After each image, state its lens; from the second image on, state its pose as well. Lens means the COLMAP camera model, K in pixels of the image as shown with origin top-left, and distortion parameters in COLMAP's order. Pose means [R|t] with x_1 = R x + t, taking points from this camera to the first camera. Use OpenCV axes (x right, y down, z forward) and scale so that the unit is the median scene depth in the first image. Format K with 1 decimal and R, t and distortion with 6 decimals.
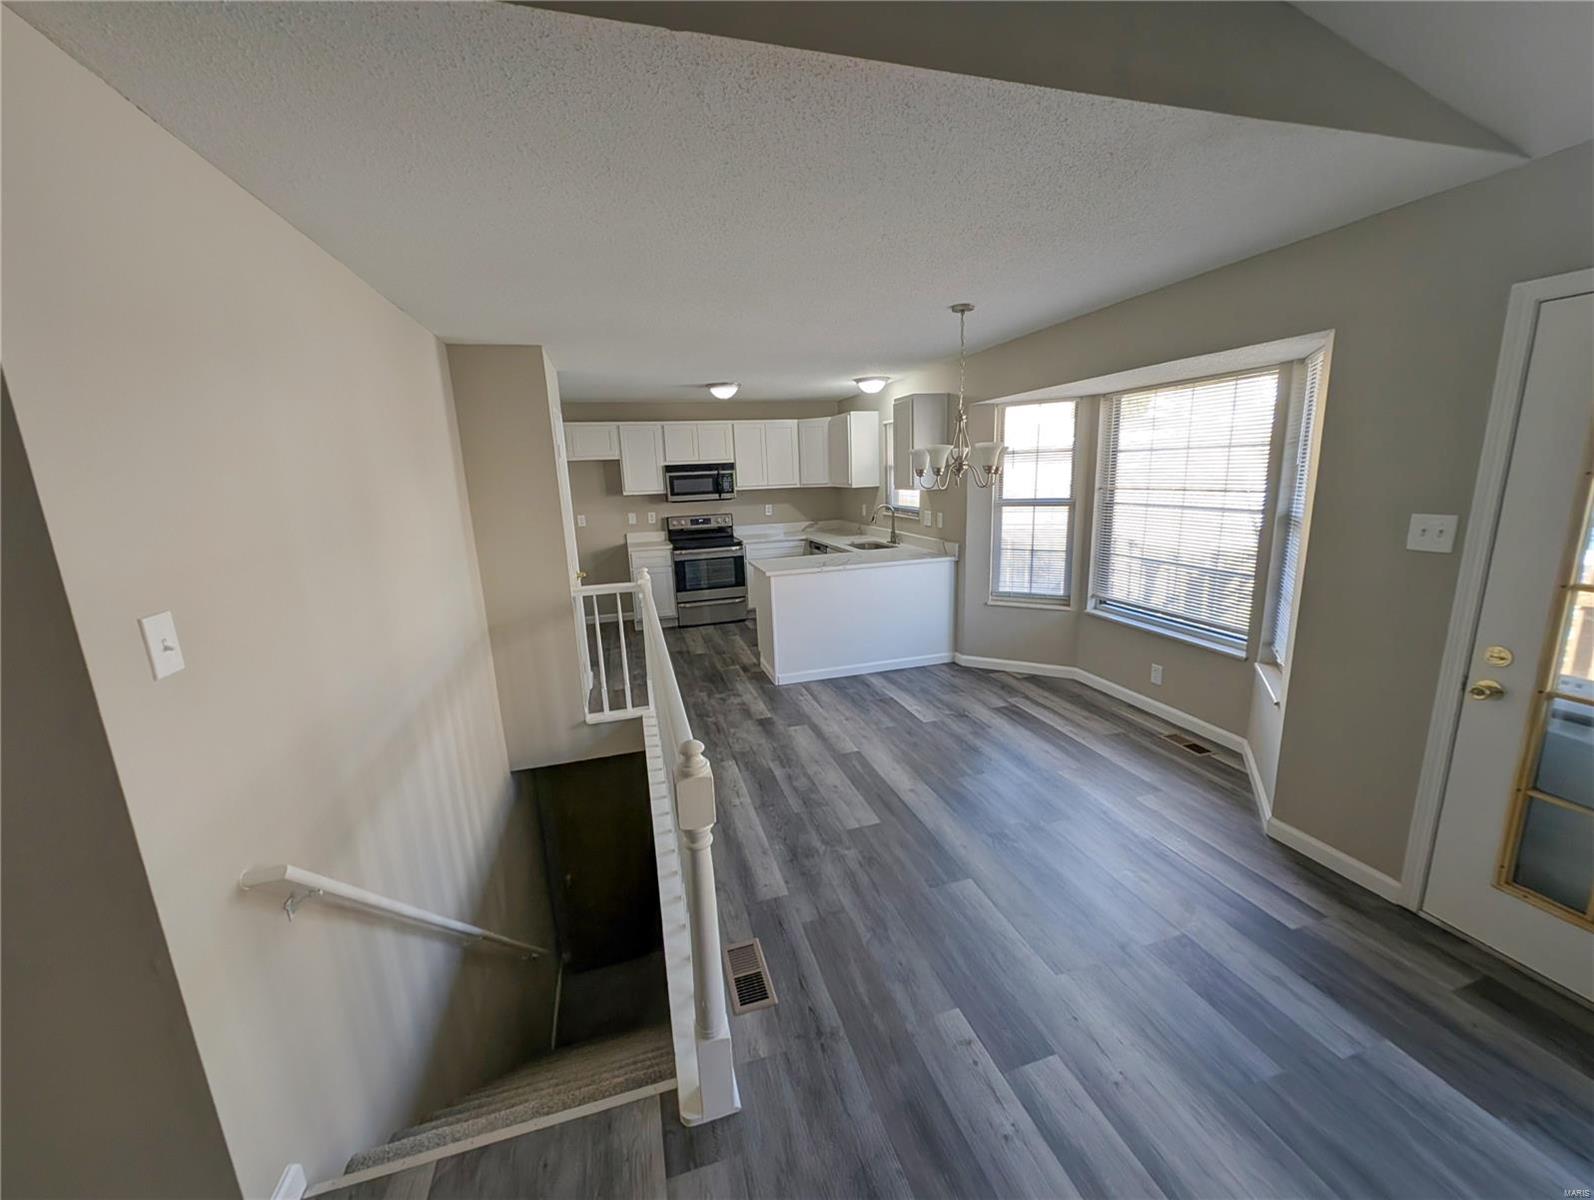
lens RADIAL K [[589.9, 0, 794.0], [0, 589.9, 592.1], [0, 0, 1]] dist [0.008940, -0.007949]
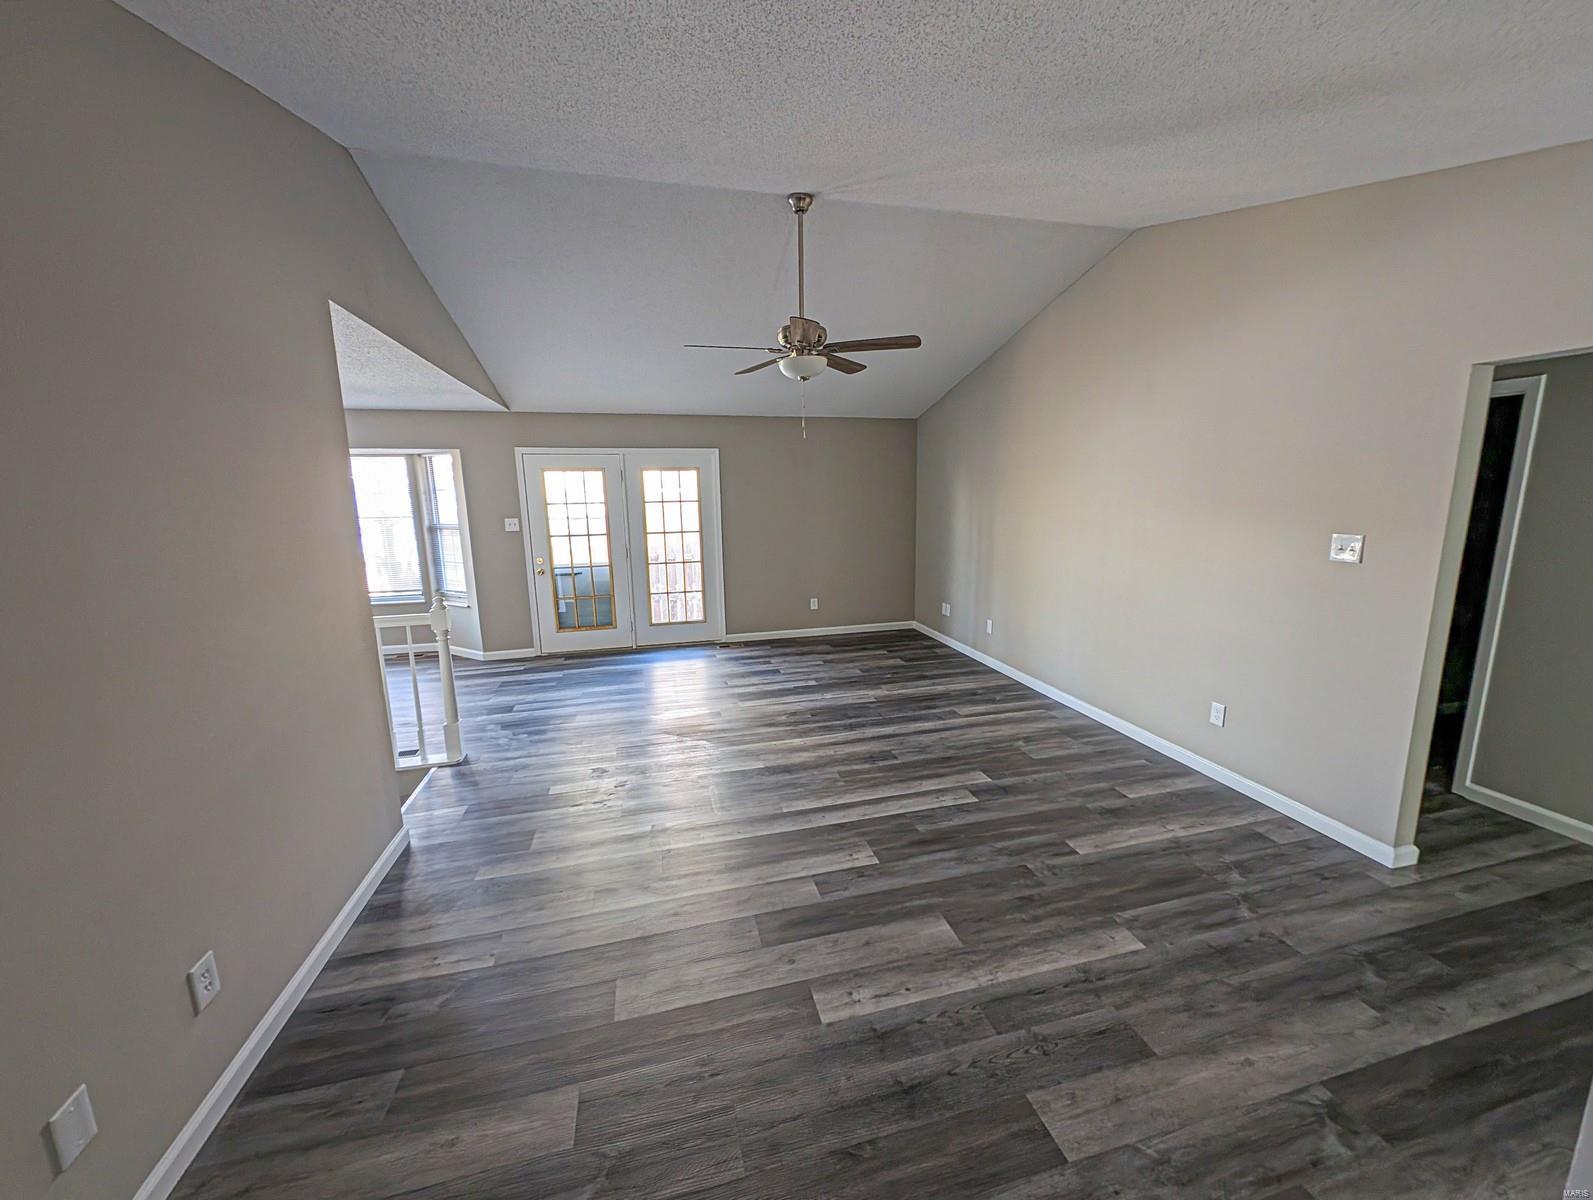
lens RADIAL K [[589.5, 0, 793.5], [0, 589.5, 592.1], [0, 0, 1]] dist [0.008940, -0.007949]
pose [[0.022164, -0.130645, 0.991181, -1.883536], [0.210891, 0.969727, 0.123102, 0.161616], [-0.977258, 0.206303, 0.049045, -0.447251]]
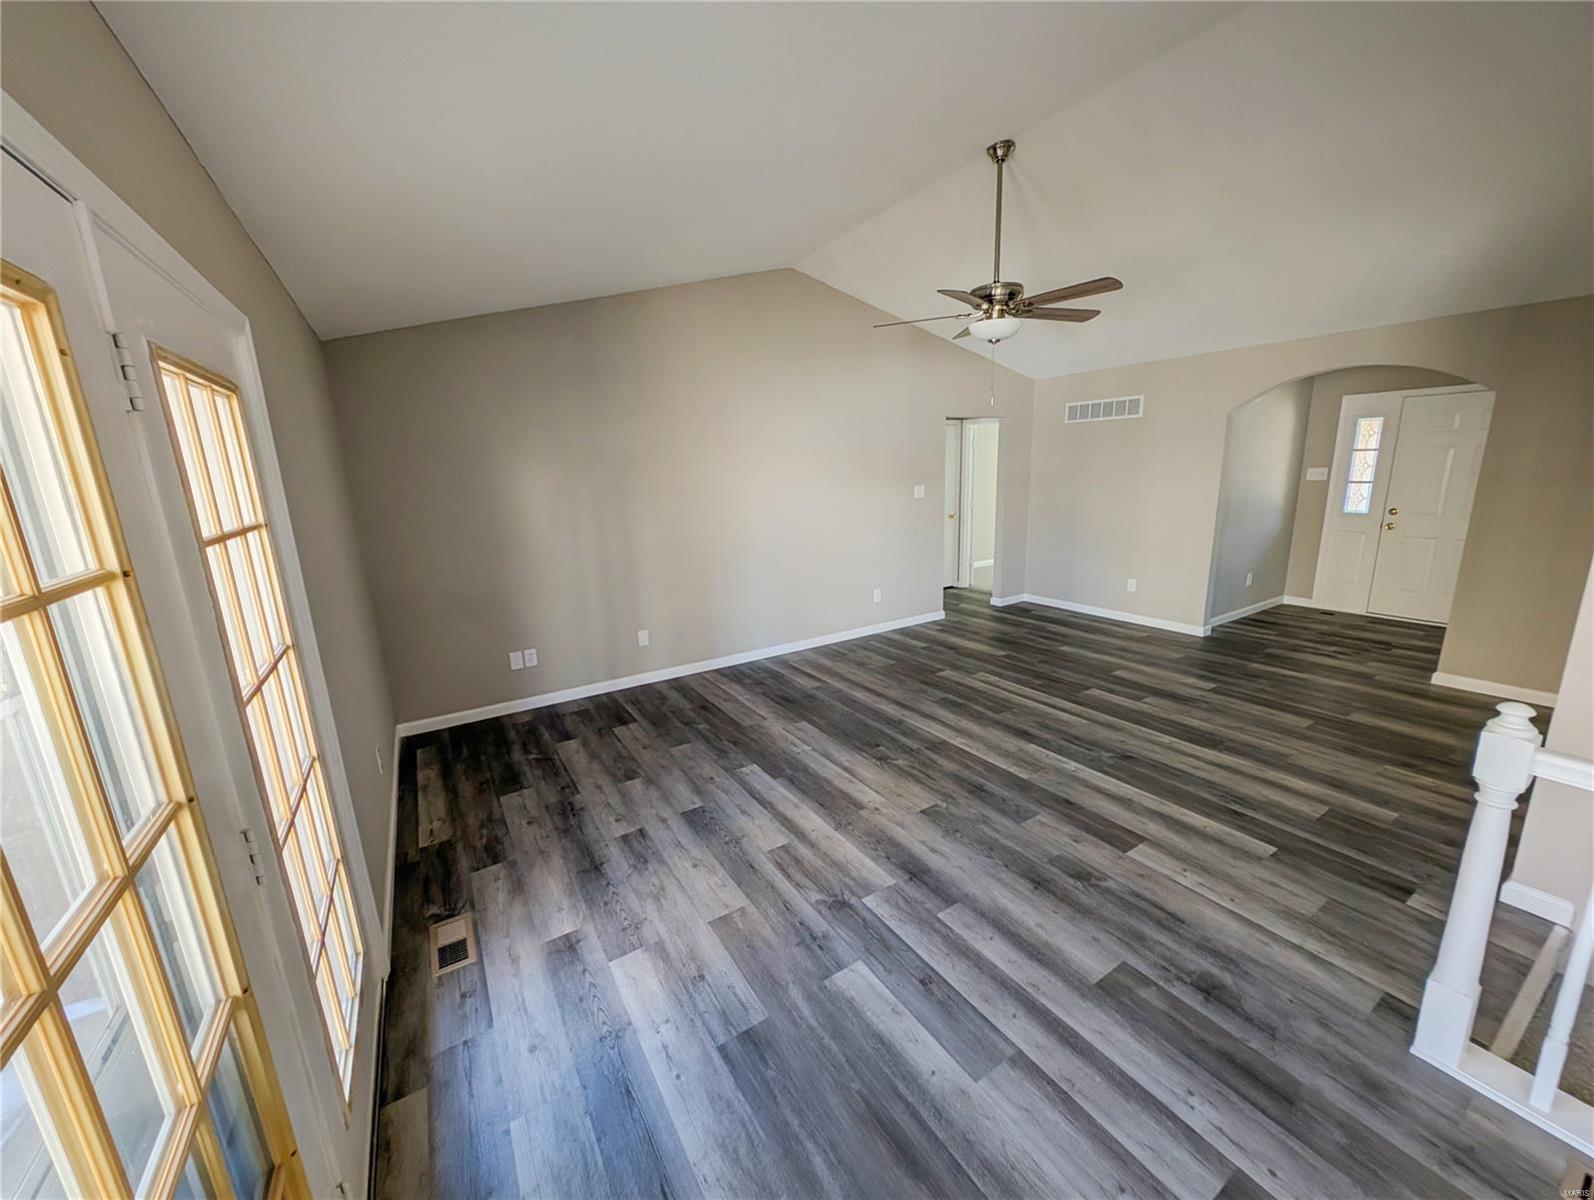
lens RADIAL K [[619.0, 0, 803.3], [0, 619.0, 607.1], [0, 0, 1]] dist [0.000884, 0.000047]
pose [[-0.954000, 0.136840, -0.266756, 0.888833], [0.014150, 0.909320, 0.415857, -0.244614], [0.299473, 0.392953, -0.869427, 1.051428]]
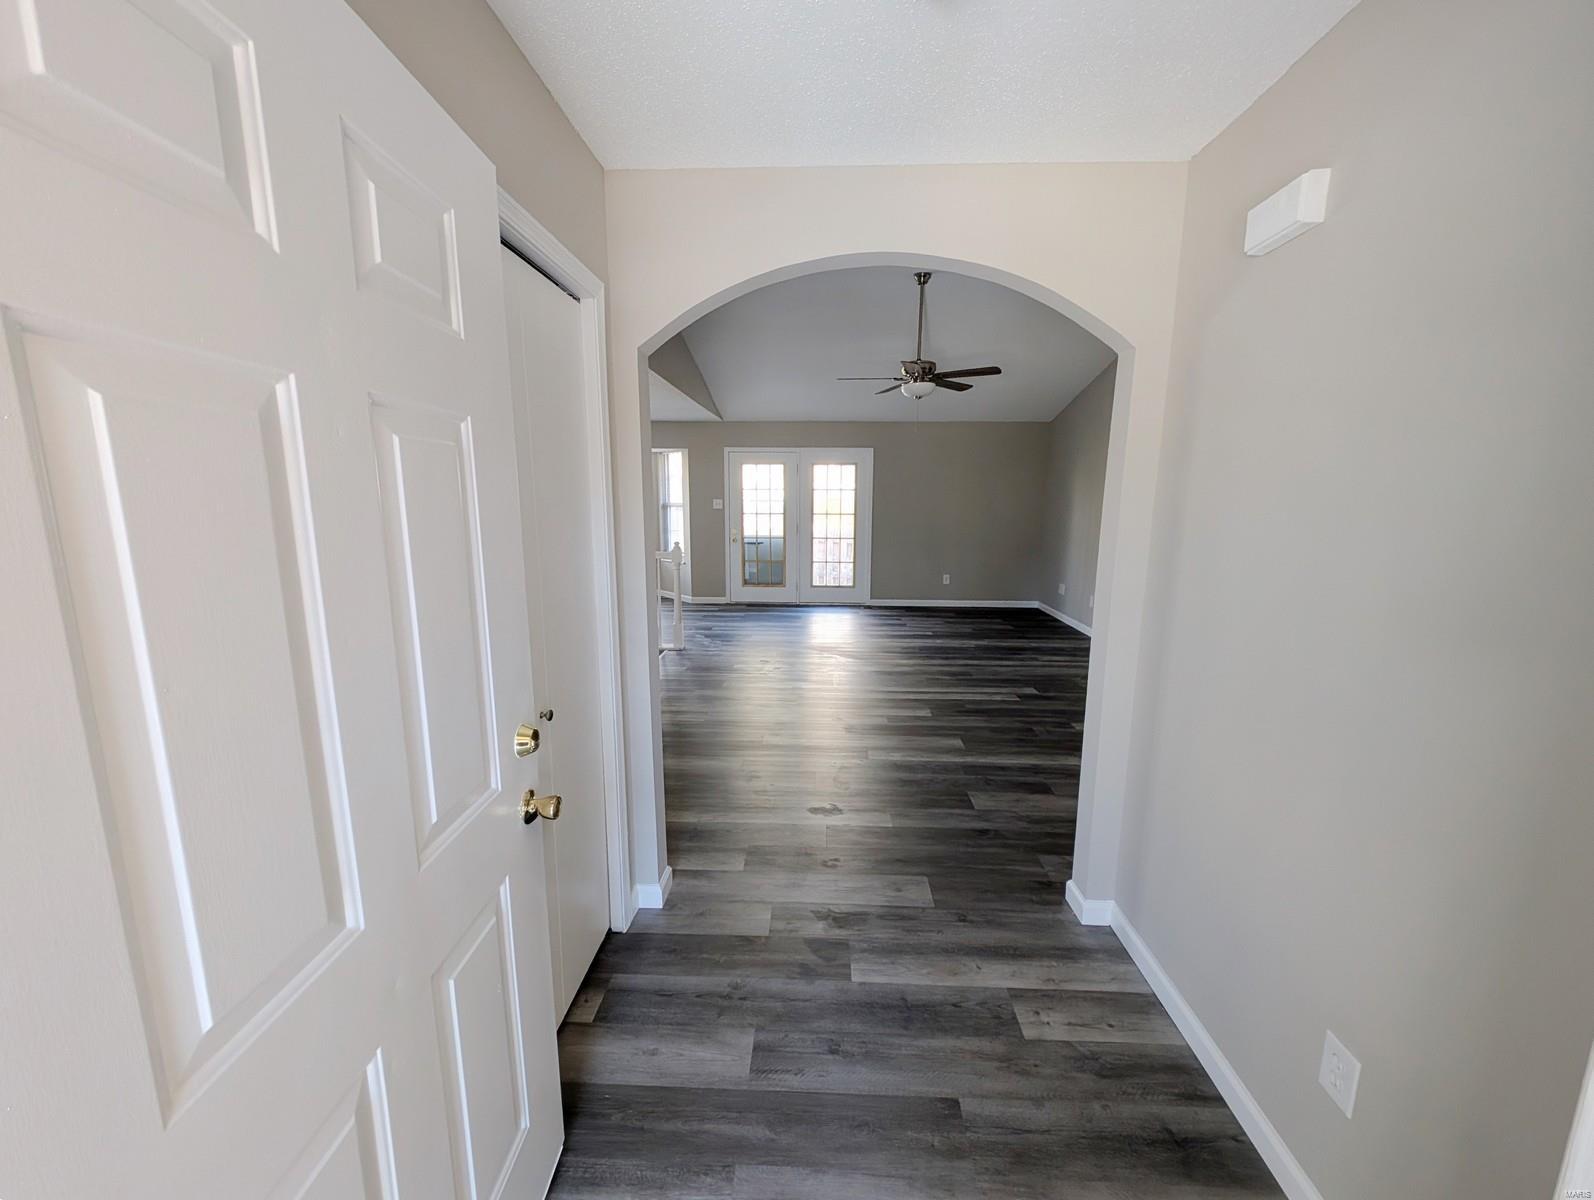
lens RADIAL K [[589.9, 0, 794.0], [0, 589.9, 592.1], [0, 0, 1]] dist [0.008940, -0.007949]
pose [[0.314042, -0.115405, 0.942369, -2.659453], [0.168052, 0.983668, 0.064460, 0.323993], [-0.934418, 0.138124, 0.328307, -0.727182]]
